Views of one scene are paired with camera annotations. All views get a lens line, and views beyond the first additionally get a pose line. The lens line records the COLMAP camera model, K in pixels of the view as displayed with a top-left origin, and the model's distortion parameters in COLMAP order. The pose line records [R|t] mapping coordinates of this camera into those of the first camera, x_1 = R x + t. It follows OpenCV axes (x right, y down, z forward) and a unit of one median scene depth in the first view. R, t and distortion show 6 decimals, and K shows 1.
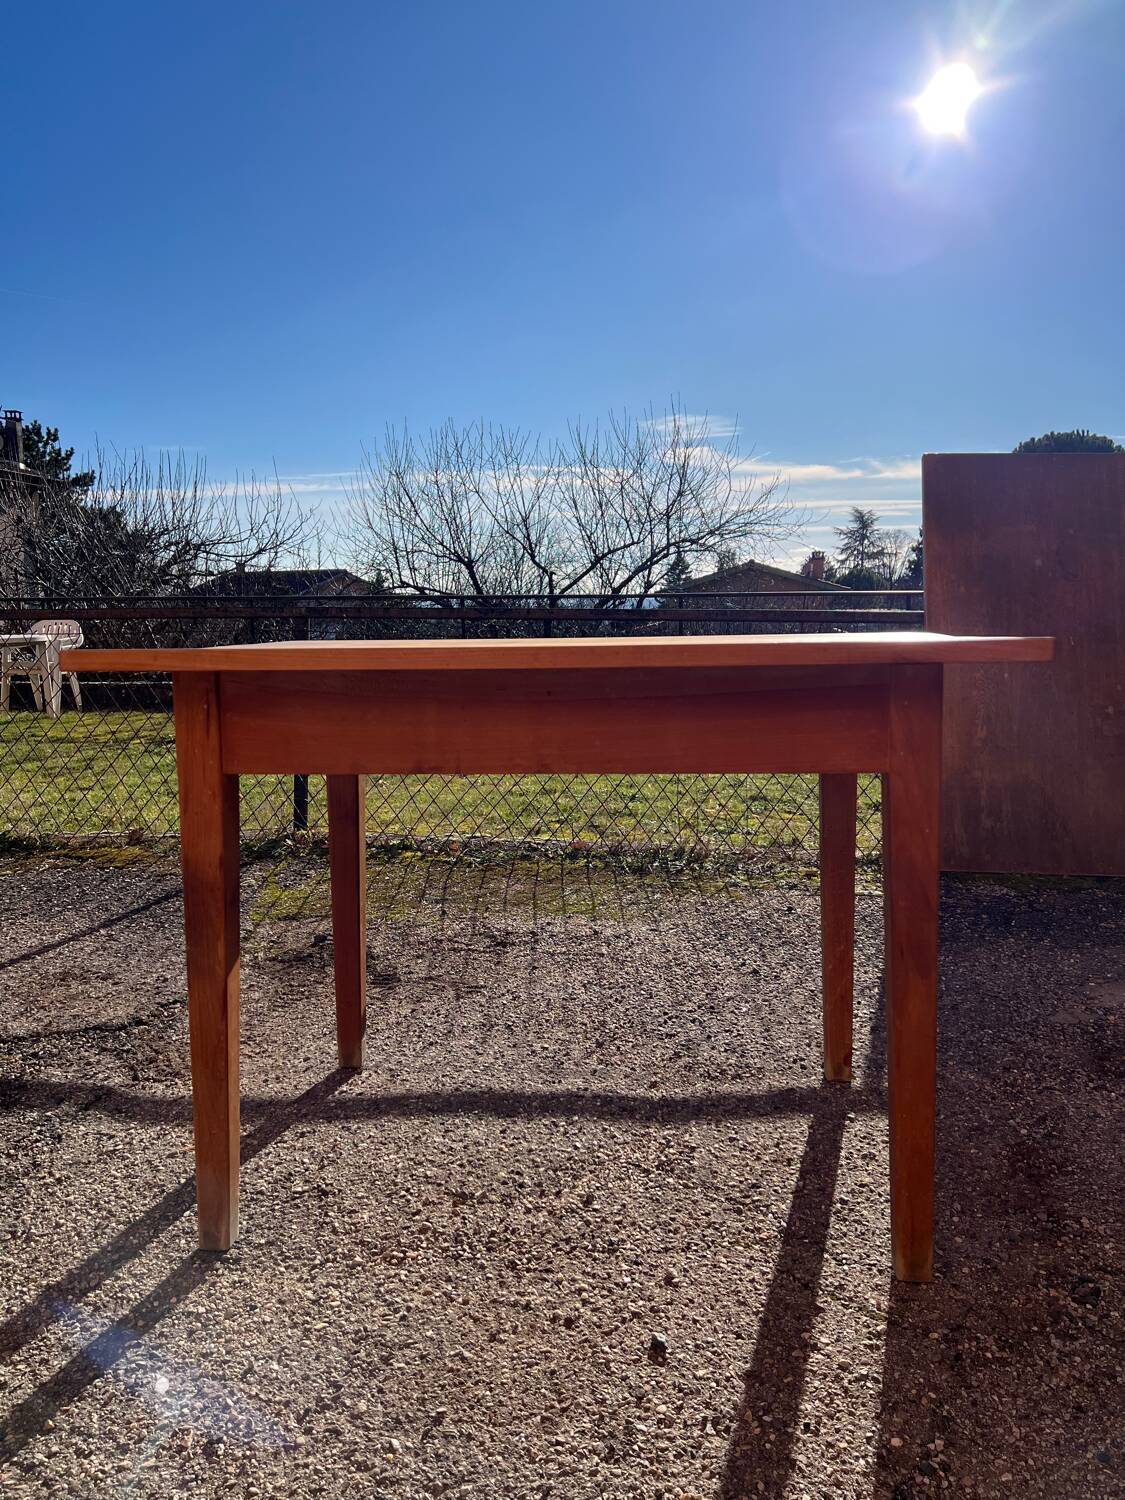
lens RADIAL K [[1135.8, 0, 565.2], [0, 1135.8, 732.9], [0, 0, 1]] dist [0.056235, -0.069759]
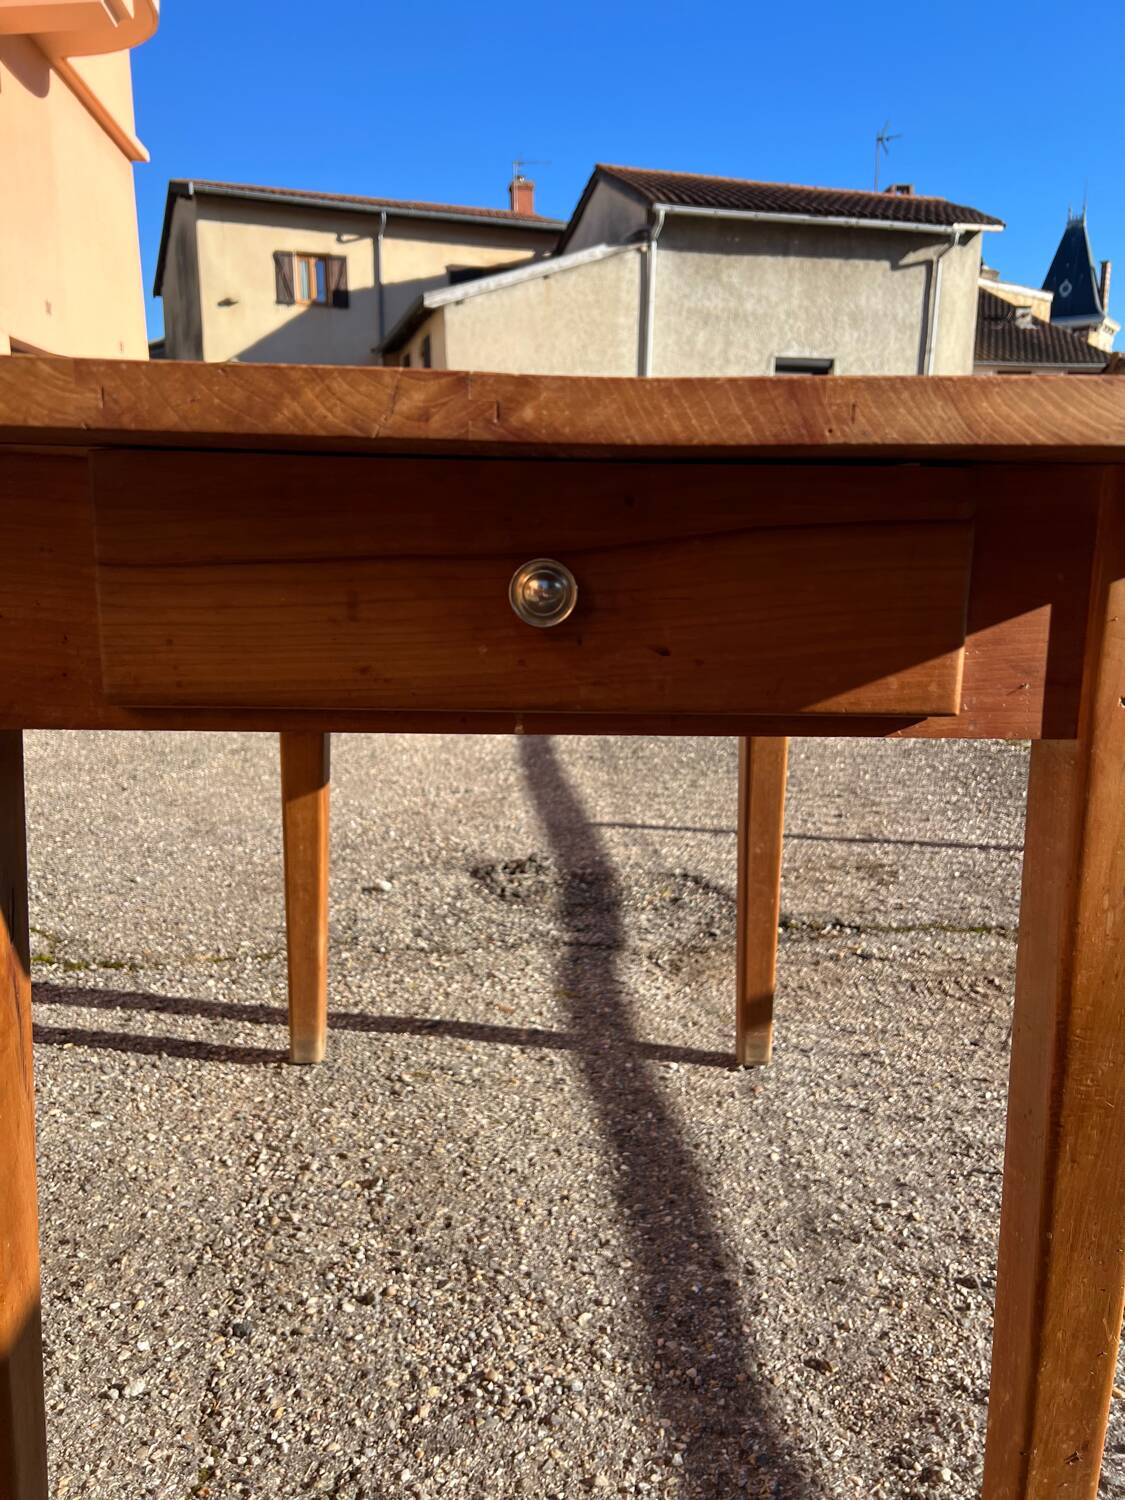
lens RADIAL K [[1135.8, 0, 567.0], [0, 1135.8, 737.7], [0, 0, 1]] dist [0.056235, -0.069759]
pose [[0.119960, 0.208019, -0.970741, 0.542247], [-0.117503, 0.973904, 0.194176, -0.048675], [0.985800, 0.090772, 0.141273, 0.868291]]
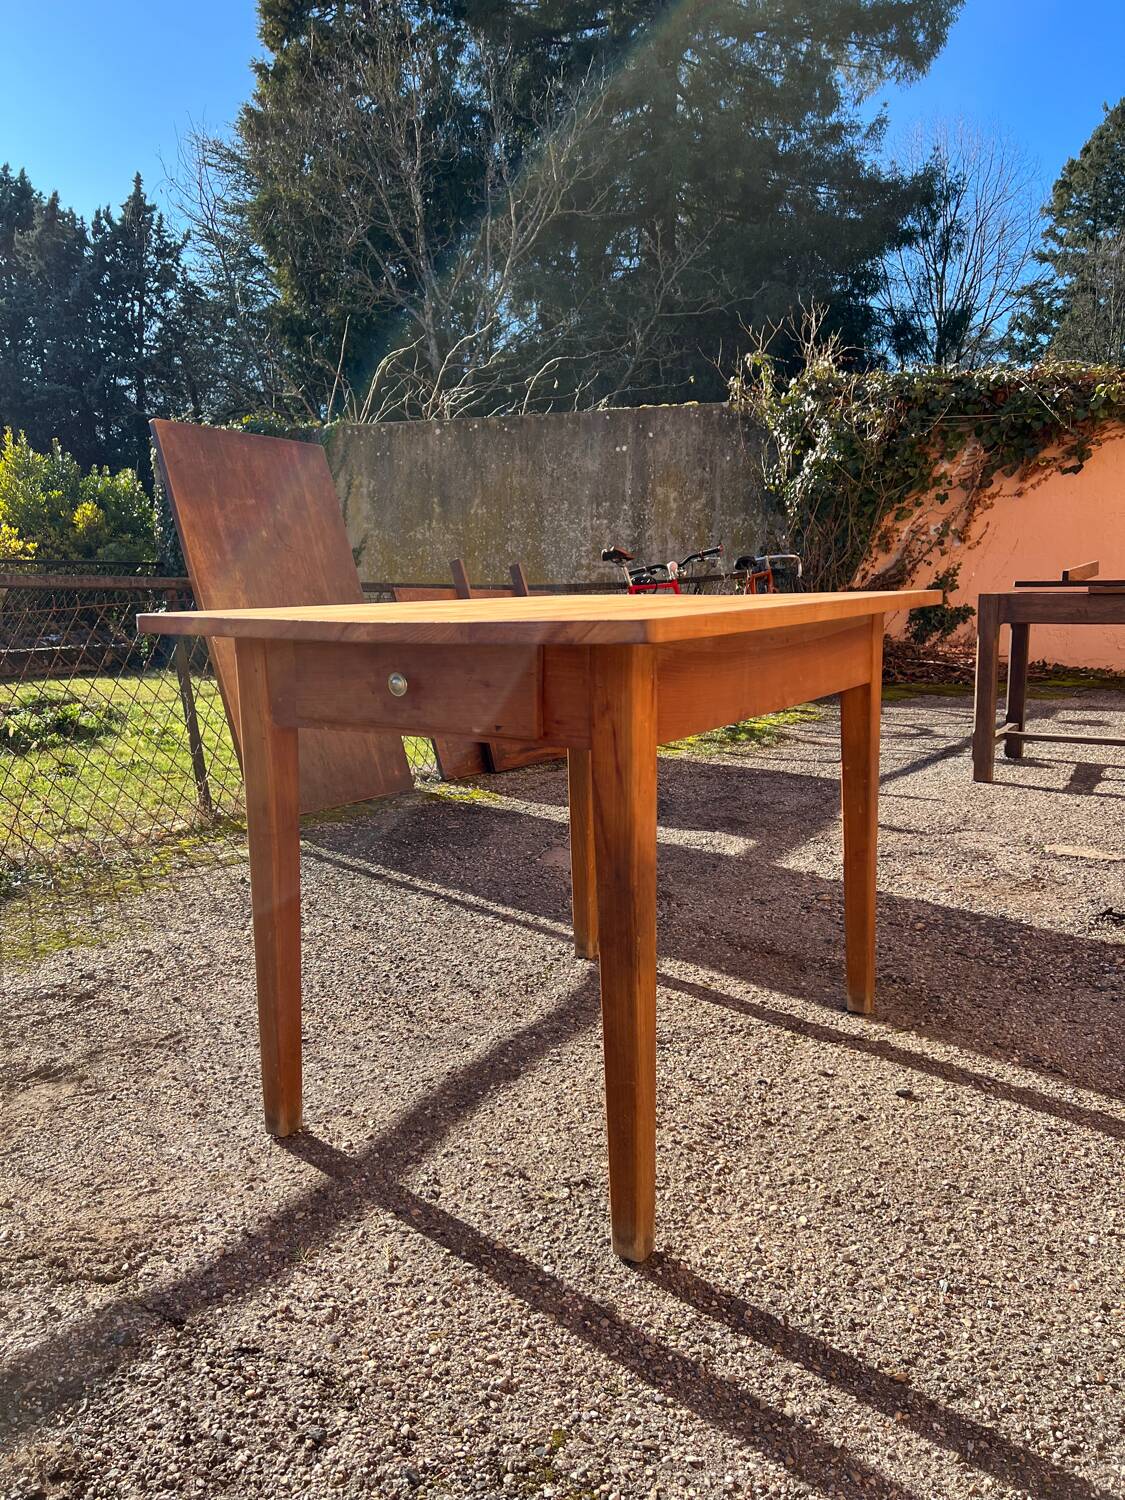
lens RADIAL K [[1135.8, 0, 577.9], [0, 1135.8, 735.0], [0, 0, 1]] dist [0.056235, -0.069759]
pose [[0.434629, -0.123423, 0.892112, -0.903225], [0.099221, 0.991097, 0.088778, -0.047528], [-0.895127, 0.049930, 0.443006, 0.499337]]
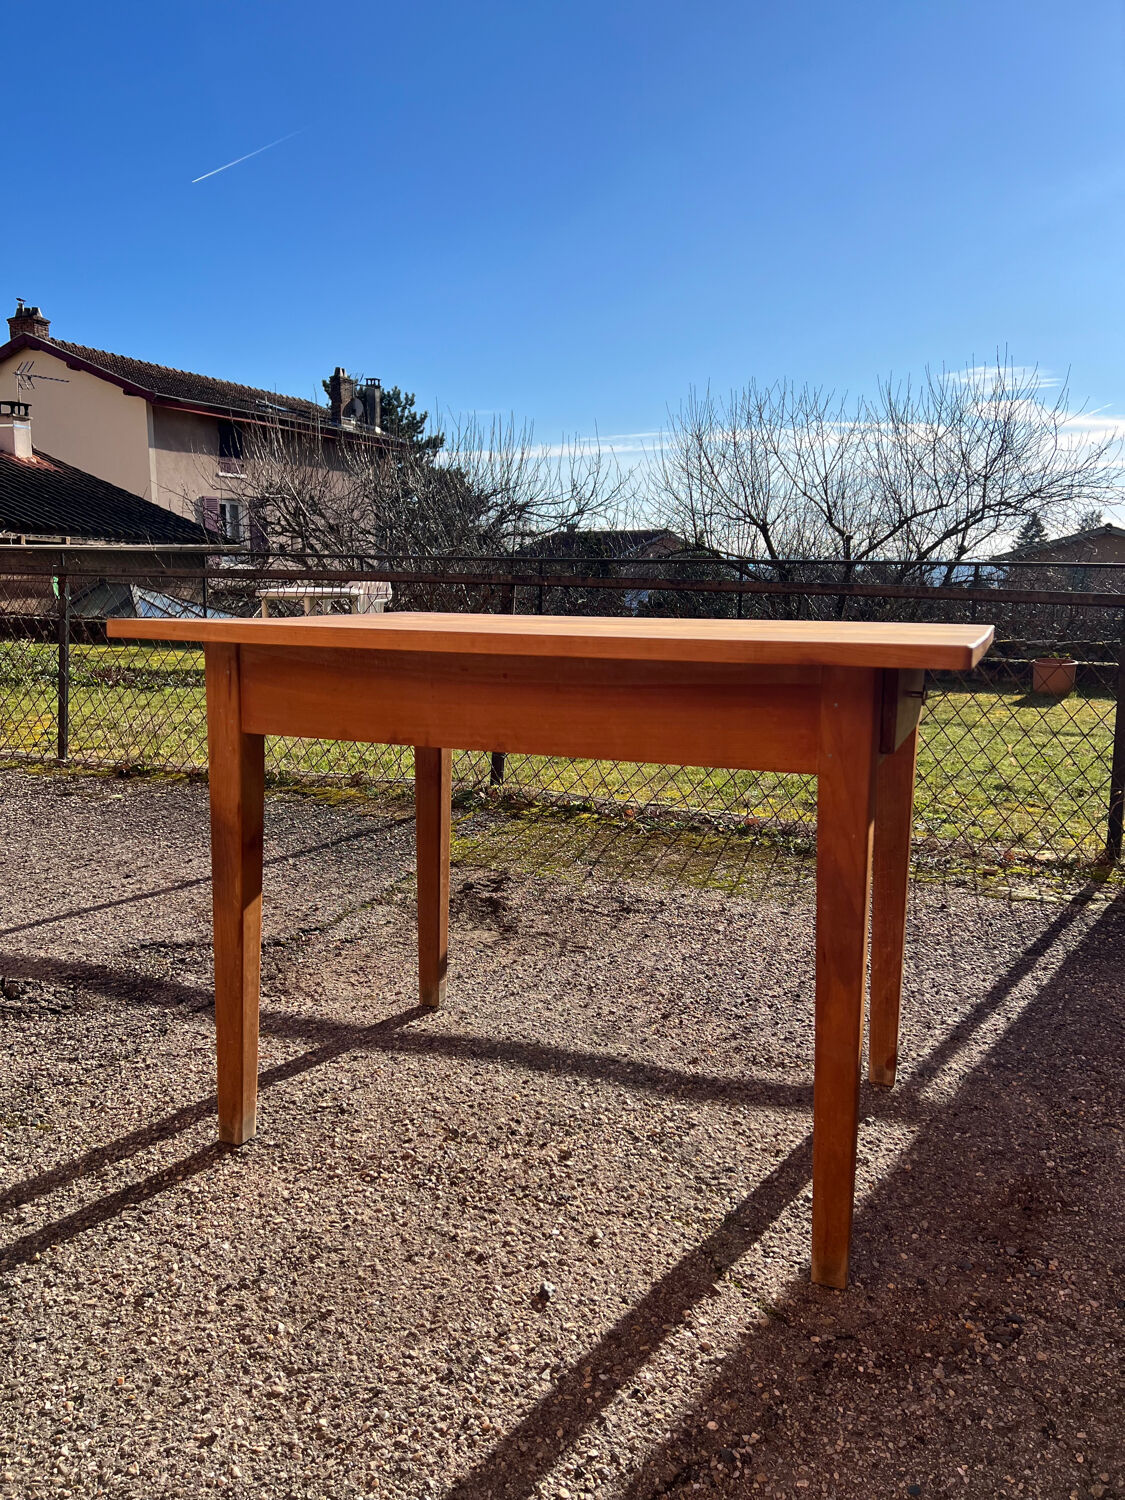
lens RADIAL K [[1135.8, 0, 573.0], [0, 1135.8, 745.7], [0, 0, 1]] dist [0.056235, -0.069759]
pose [[0.960252, 0.066860, -0.271009, 0.252455], [-0.054503, 0.997113, 0.052876, -0.022520], [0.273762, -0.036004, 0.961123, 0.000502]]
